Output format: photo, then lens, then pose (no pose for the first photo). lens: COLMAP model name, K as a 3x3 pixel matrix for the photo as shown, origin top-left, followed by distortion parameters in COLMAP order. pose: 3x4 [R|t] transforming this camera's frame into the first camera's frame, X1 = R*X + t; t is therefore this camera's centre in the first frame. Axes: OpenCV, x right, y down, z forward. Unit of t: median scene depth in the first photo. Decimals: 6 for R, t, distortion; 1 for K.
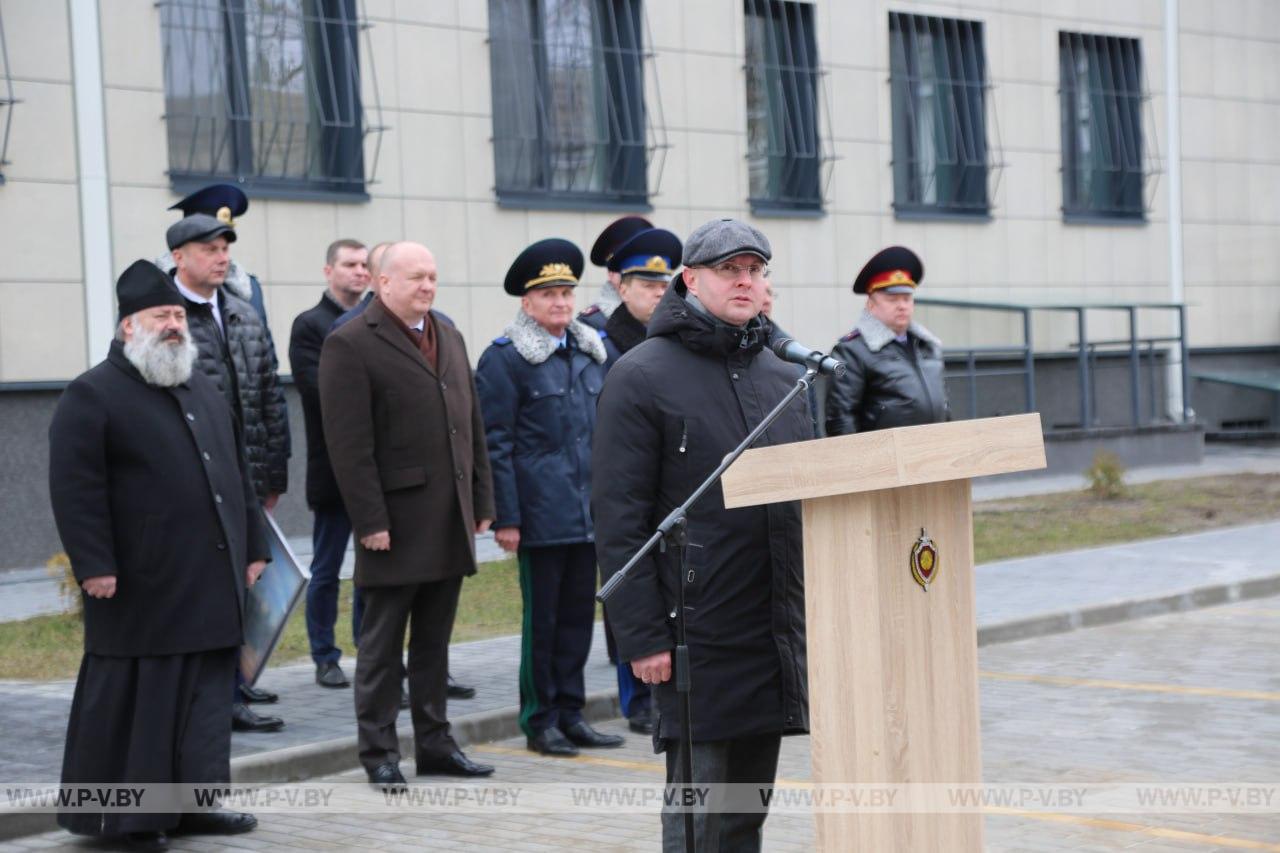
lens RADIAL K [[2523.7, 0, 640.0], [0, 2523.7, 426.5], [0, 0, 1]] dist [0.229803, -0.032342]
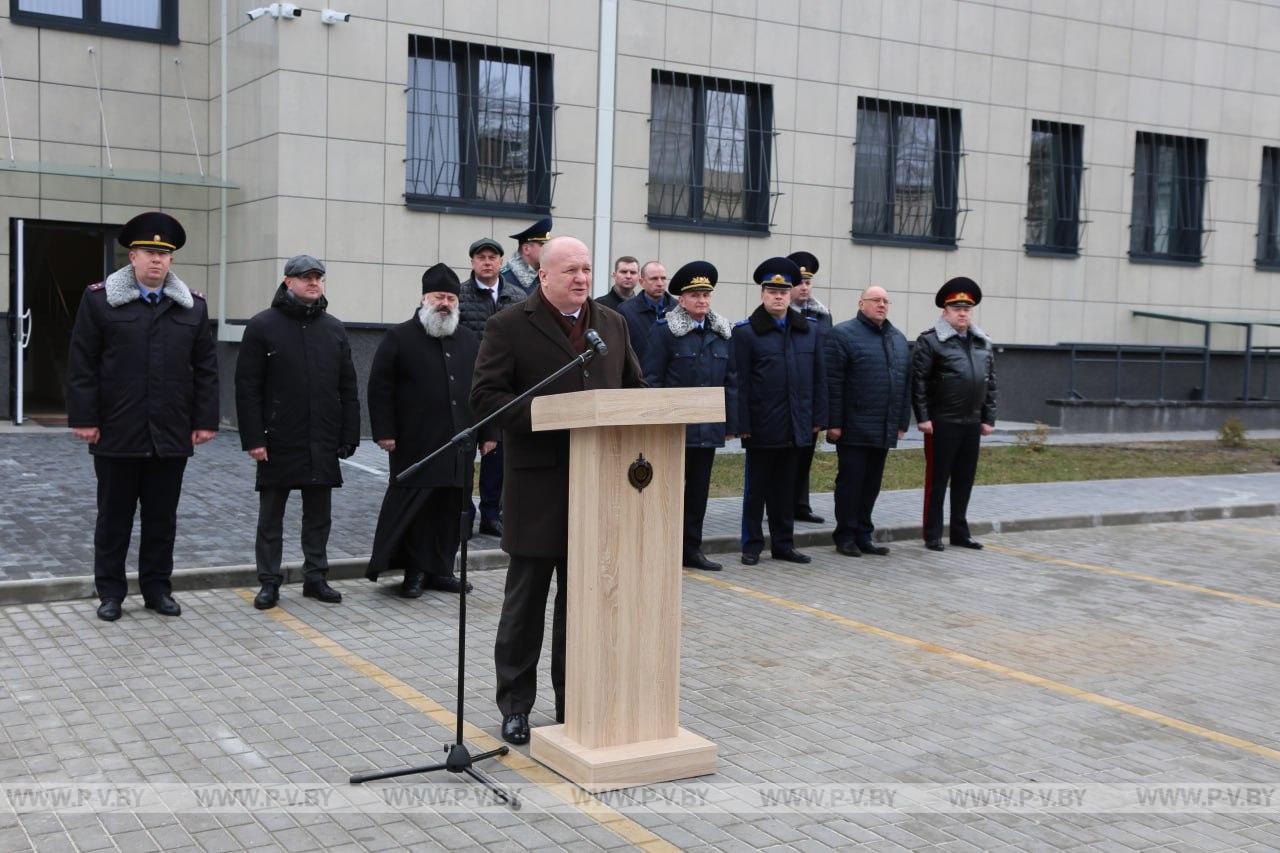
lens RADIAL K [[1458.3, 0, 640.0], [0, 1458.3, 426.5], [0, 0, 1]] dist [-0.014408, 0.016953]
pose [[0.950215, 0.079724, -0.301224, 0.223931], [-0.066920, 0.996371, 0.052606, -0.014172], [0.304325, -0.029830, 0.952101, 0.074217]]
